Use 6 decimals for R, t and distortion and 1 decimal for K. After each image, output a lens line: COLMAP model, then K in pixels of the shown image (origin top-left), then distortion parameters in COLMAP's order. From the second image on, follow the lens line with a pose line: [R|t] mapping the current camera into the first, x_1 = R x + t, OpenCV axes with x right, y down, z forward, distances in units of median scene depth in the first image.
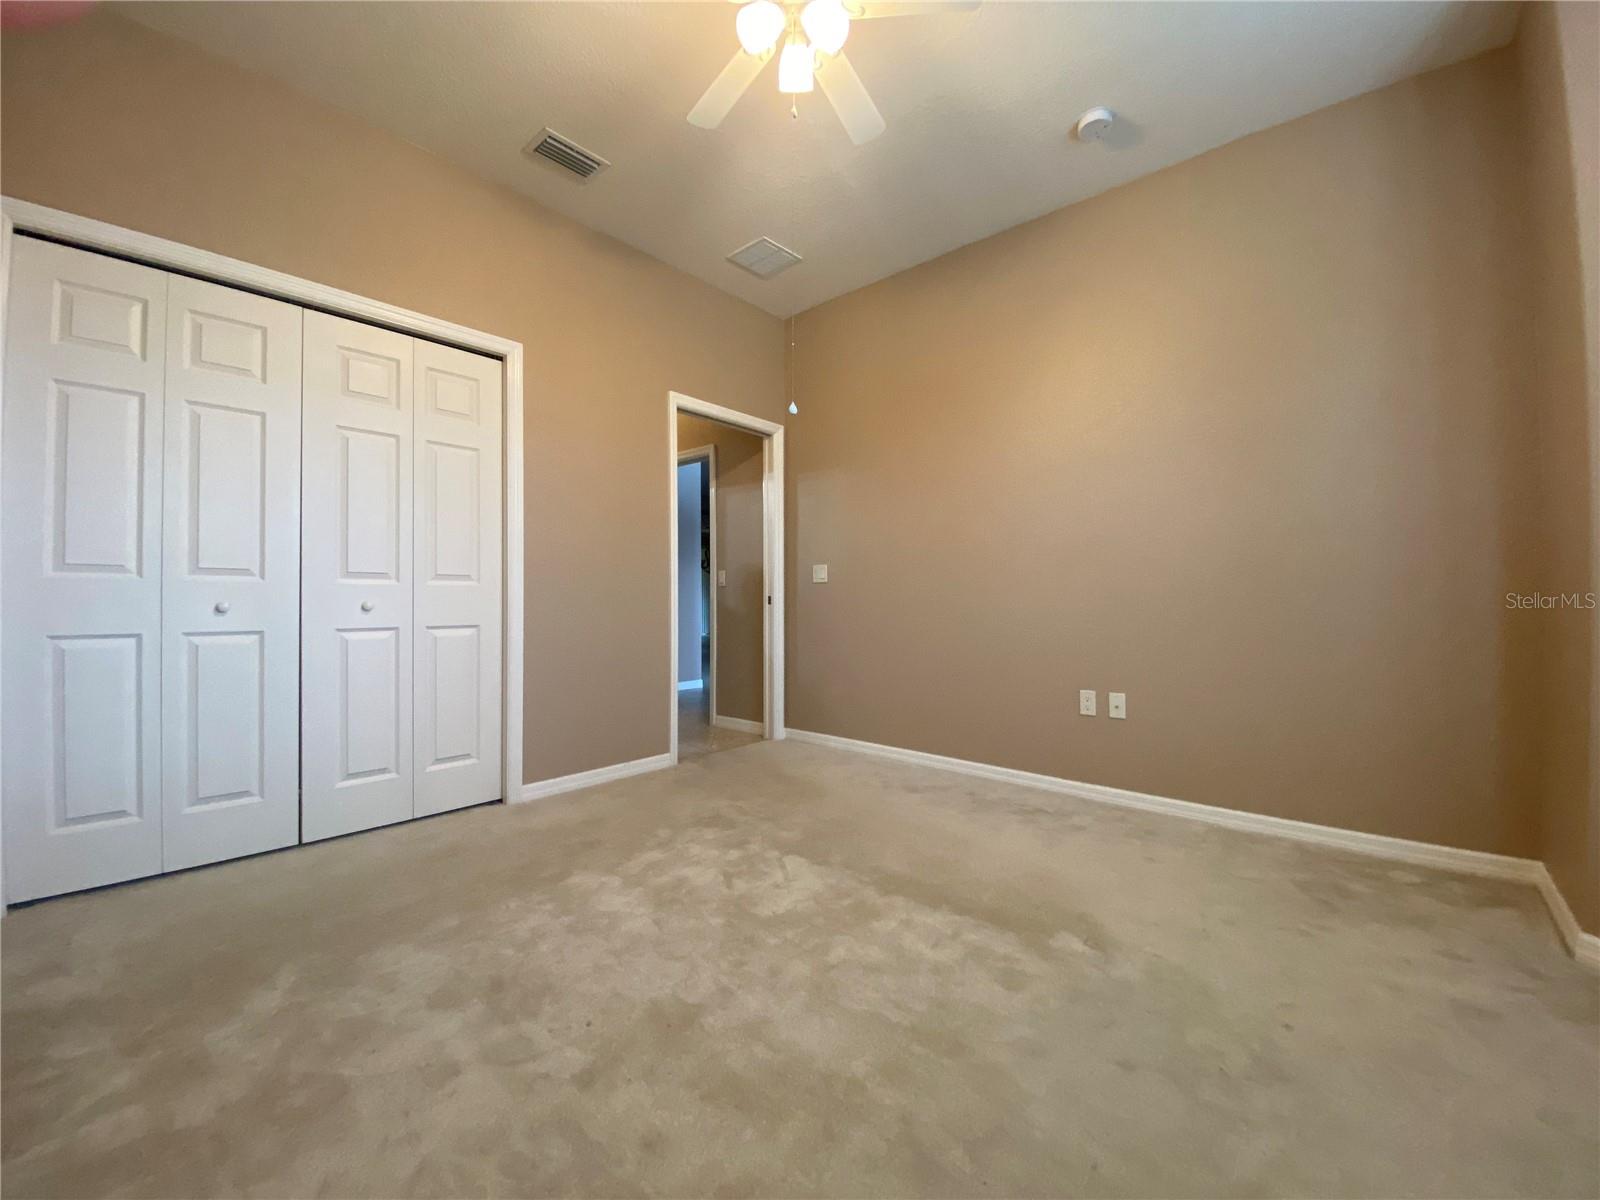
lens RADIAL K [[682.2, 0, 797.6], [0, 682.2, 599.1], [0, 0, 1]] dist [-0.001391, -0.007448]
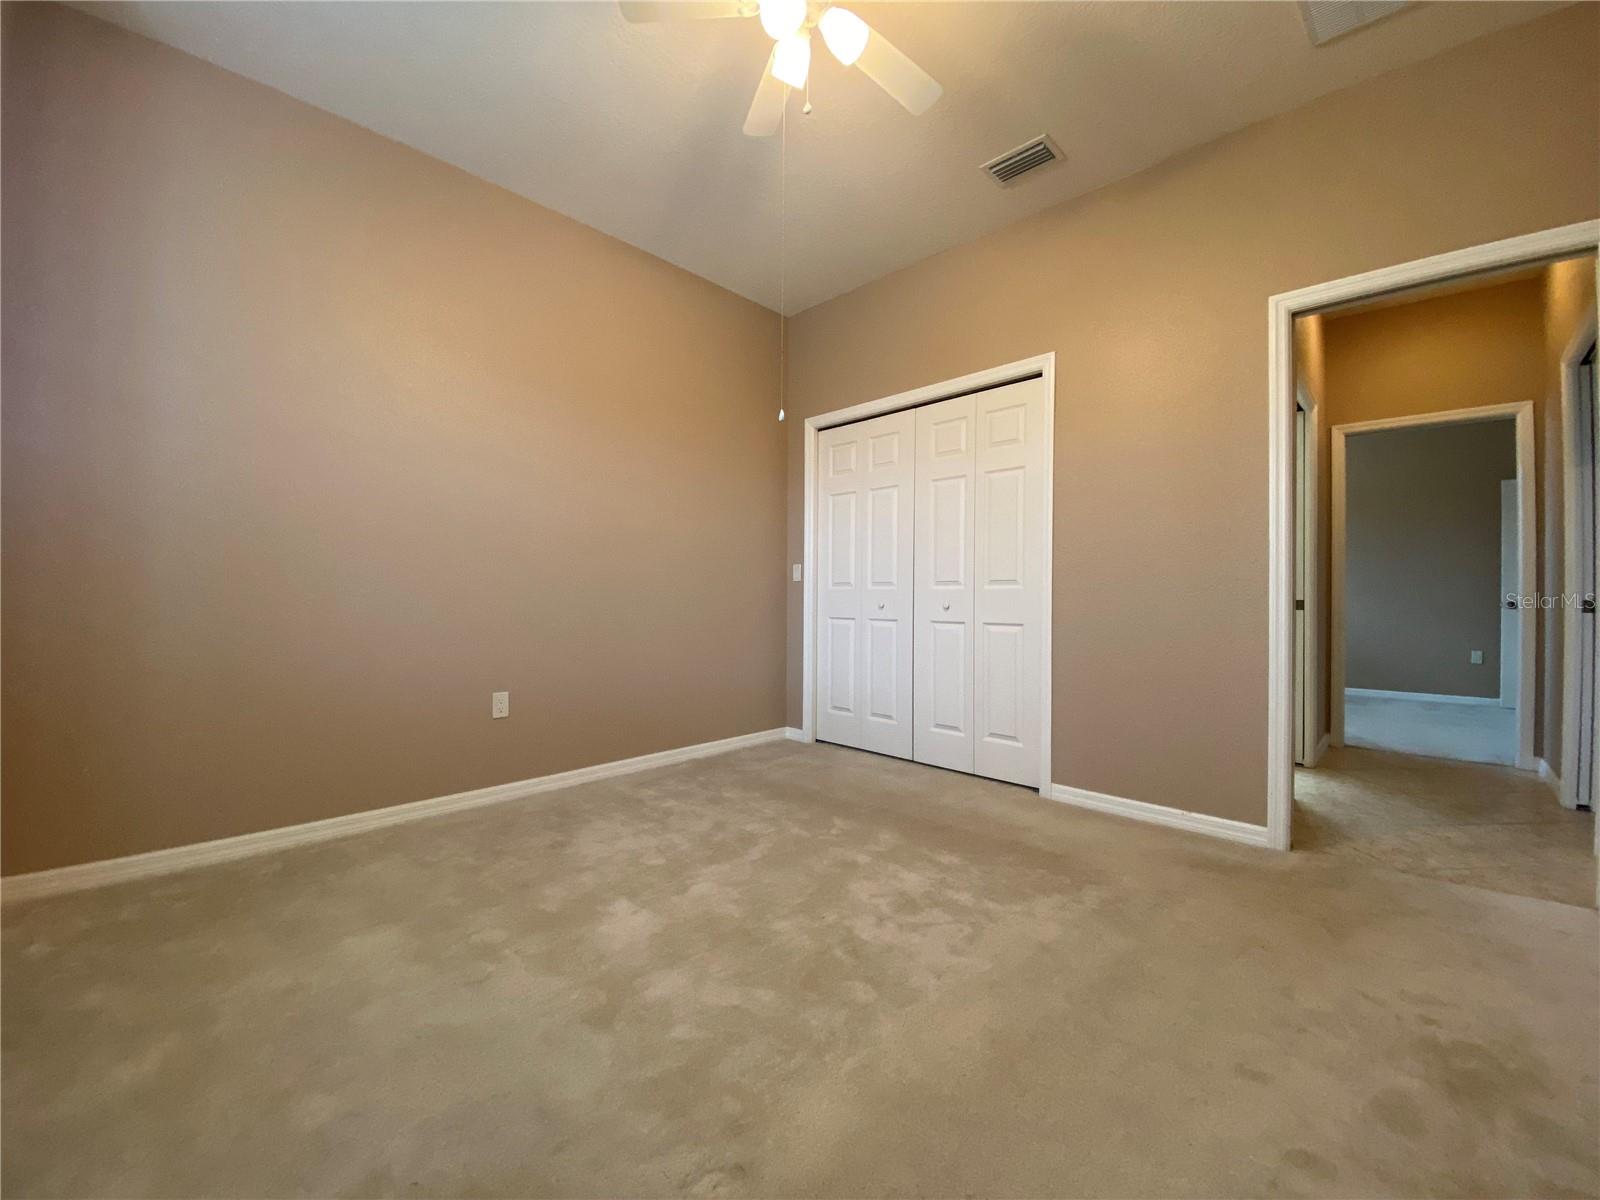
lens RADIAL K [[682.2, 0, 799.0], [0, 682.2, 599.1], [0, 0, 1]] dist [-0.001391, -0.007448]
pose [[-0.116638, 0.000482, -0.993174, 0.712740], [-0.007142, 0.999974, 0.001324, -0.001570], [0.993149, 0.007247, -0.116632, 0.804718]]
